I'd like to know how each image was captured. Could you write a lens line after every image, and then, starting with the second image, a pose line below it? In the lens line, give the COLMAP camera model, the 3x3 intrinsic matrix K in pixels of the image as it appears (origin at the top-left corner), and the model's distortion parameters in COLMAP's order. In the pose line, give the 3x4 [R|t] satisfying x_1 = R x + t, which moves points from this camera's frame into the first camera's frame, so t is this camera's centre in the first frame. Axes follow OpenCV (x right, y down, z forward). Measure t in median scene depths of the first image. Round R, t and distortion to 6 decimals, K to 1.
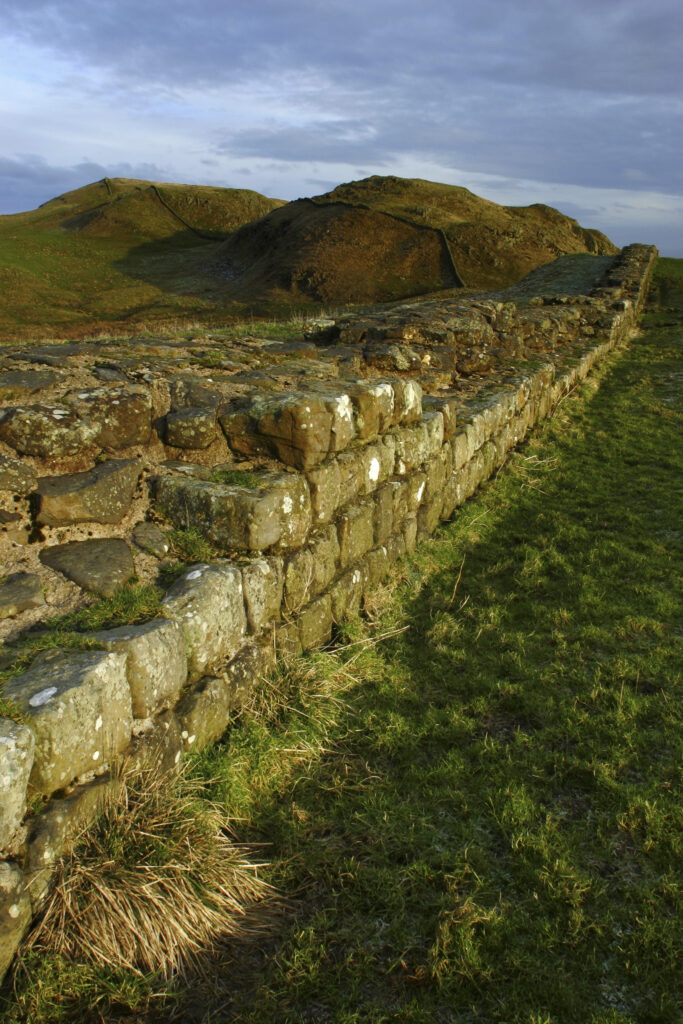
lens RADIAL K [[980.7, 0, 341.5], [0, 980.7, 512.0], [0, 0, 1]] dist [-0.094558, 0.001056]
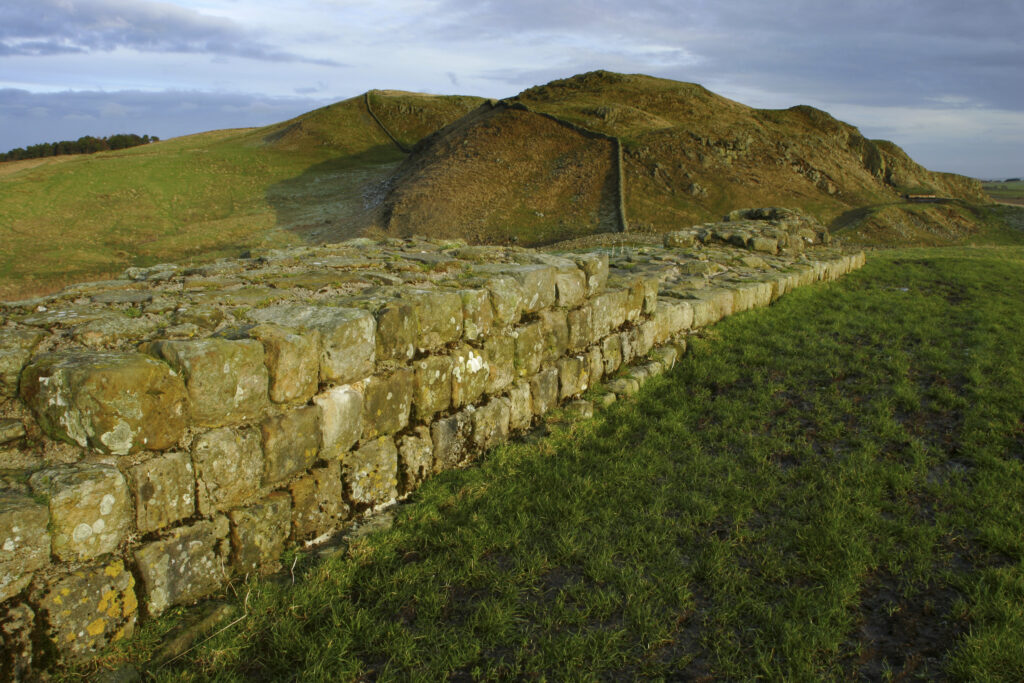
lens RADIAL K [[948.8, 0, 514.0], [0, 948.8, 338.4], [0, 0, 1]] dist [-0.118421, 0.082356]
pose [[0.987940, 0.026881, -0.152484, 0.125823], [-0.038988, 0.996271, -0.076968, -0.099212], [0.149847, 0.081985, 0.985304, 0.355606]]
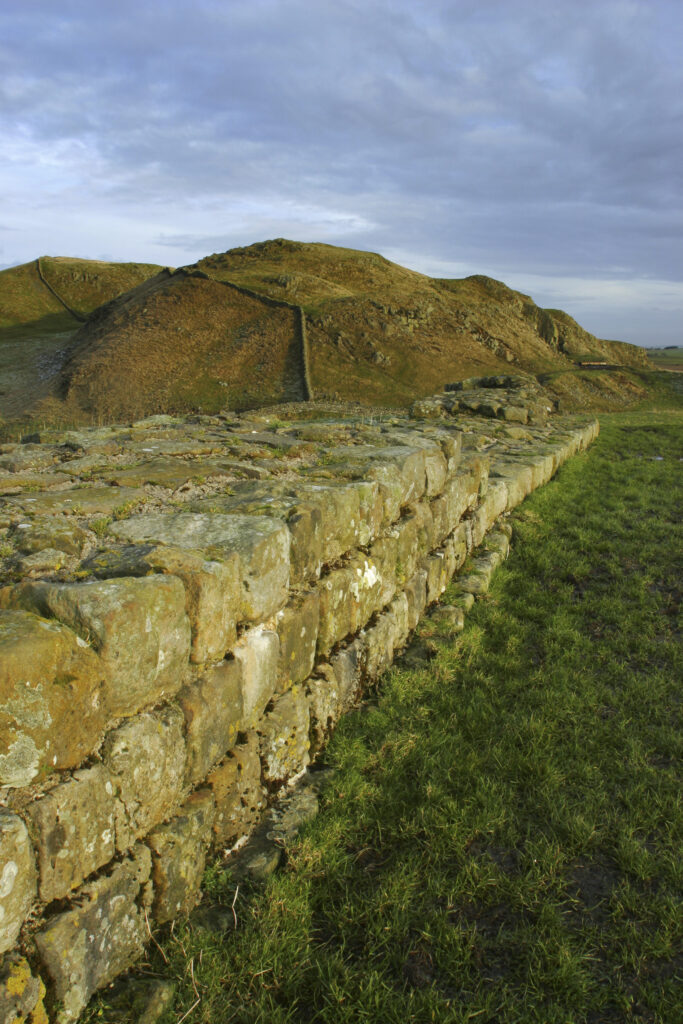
lens RADIAL K [[948.8, 0, 341.5], [0, 948.8, 512.0], [0, 0, 1]] dist [-0.118421, 0.082356]
pose [[0.999995, 0.002829, 0.001694, 0.121633], [-0.002693, 0.997142, -0.075498, -0.100026], [-0.001903, 0.075493, 0.997145, 0.359319]]
